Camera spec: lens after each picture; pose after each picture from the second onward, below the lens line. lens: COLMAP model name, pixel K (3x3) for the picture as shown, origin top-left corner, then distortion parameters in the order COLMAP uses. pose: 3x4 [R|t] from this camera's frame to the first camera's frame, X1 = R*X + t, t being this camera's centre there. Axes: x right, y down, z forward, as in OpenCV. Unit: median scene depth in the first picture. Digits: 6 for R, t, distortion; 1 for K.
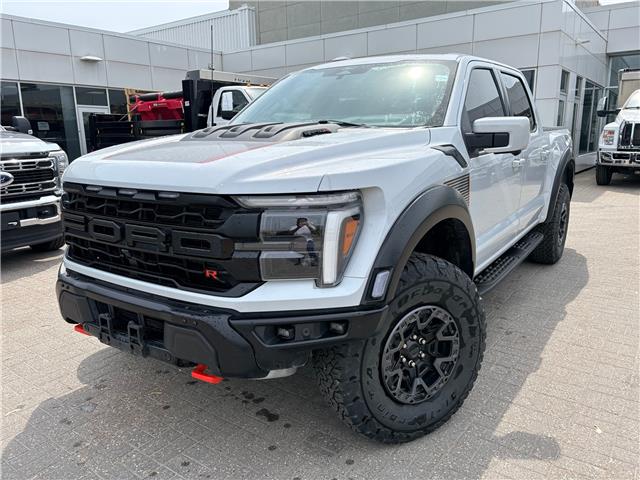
lens RADIAL K [[483.9, 0, 310.1], [0, 483.9, 235.6], [0, 0, 1]] dist [0.050574, -0.052097]
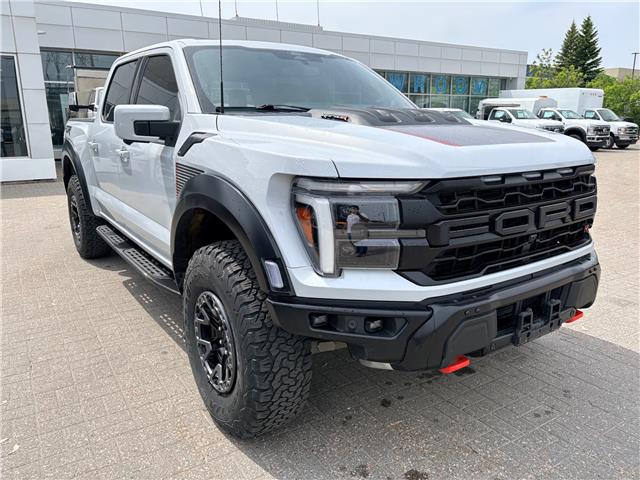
lens RADIAL K [[483.9, 0, 330.1], [0, 483.9, 243.9], [0, 0, 1]] dist [0.050574, -0.052097]
pose [[0.345308, -0.209276, 0.914859, -1.447267], [0.188345, 0.970441, 0.150901, -0.181978], [-0.919396, 0.120202, 0.374517, 1.031870]]
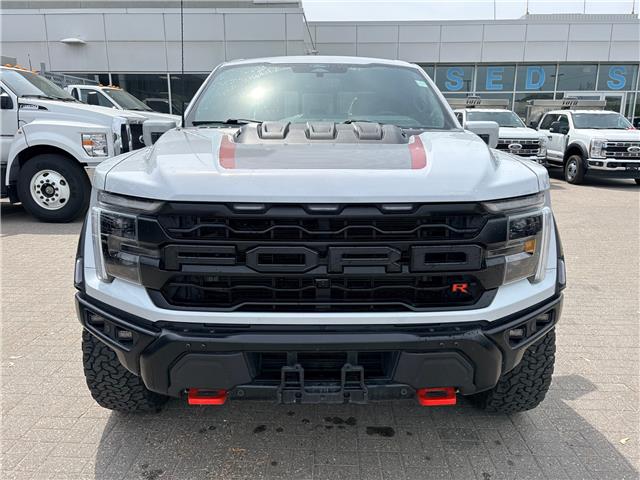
lens RADIAL K [[483.9, 0, 308.0], [0, 483.9, 234.3], [0, 0, 1]] dist [0.050574, -0.052097]
pose [[0.824448, -0.108824, 0.555377, -0.857155], [0.103850, 0.993766, 0.040561, -0.081987], [-0.556328, 0.024235, 0.830609, 0.347840]]
